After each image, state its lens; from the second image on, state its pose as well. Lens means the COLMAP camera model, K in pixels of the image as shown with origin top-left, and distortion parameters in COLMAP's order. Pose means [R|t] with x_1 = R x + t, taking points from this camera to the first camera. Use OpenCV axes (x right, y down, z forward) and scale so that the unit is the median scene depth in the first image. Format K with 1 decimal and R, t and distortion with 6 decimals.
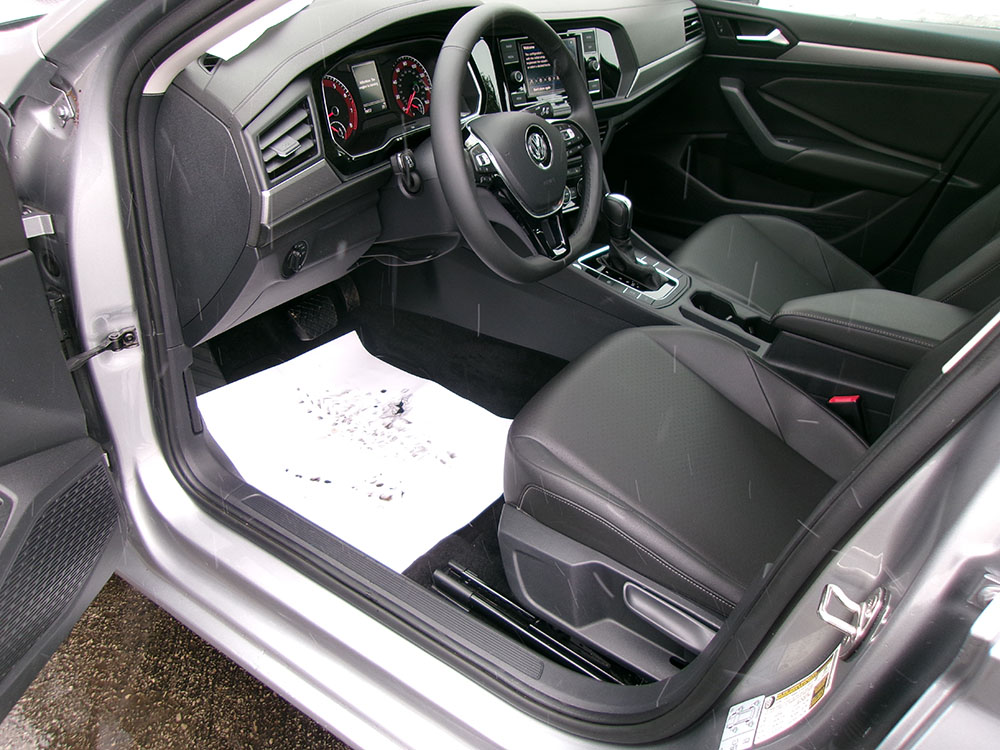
lens RADIAL K [[760.8, 0, 505.8], [0, 760.8, 375.4], [0, 0, 1]] dist [-0.006791, 0.005106]
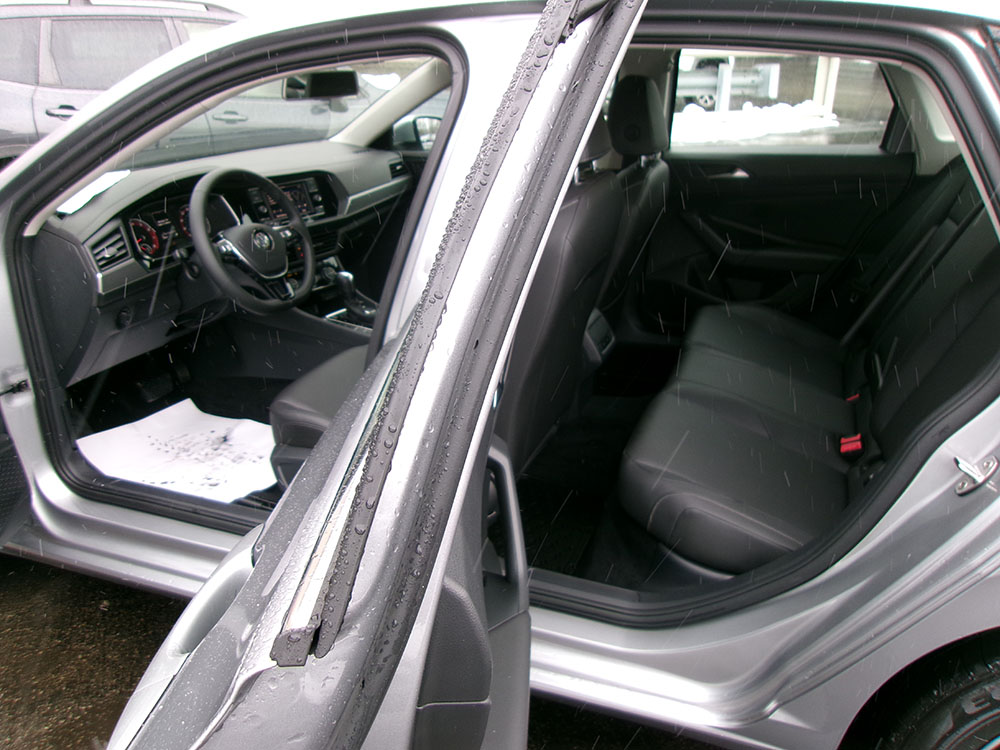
lens RADIAL K [[737.9, 0, 499.0], [0, 737.9, 378.5], [0, 0, 1]] dist [-0.006645, 0.001207]
pose [[0.974915, -0.162434, 0.152168, 0.249043], [0.186901, 0.968695, -0.163397, 0.370709], [-0.120863, 0.187739, 0.974754, -0.637066]]
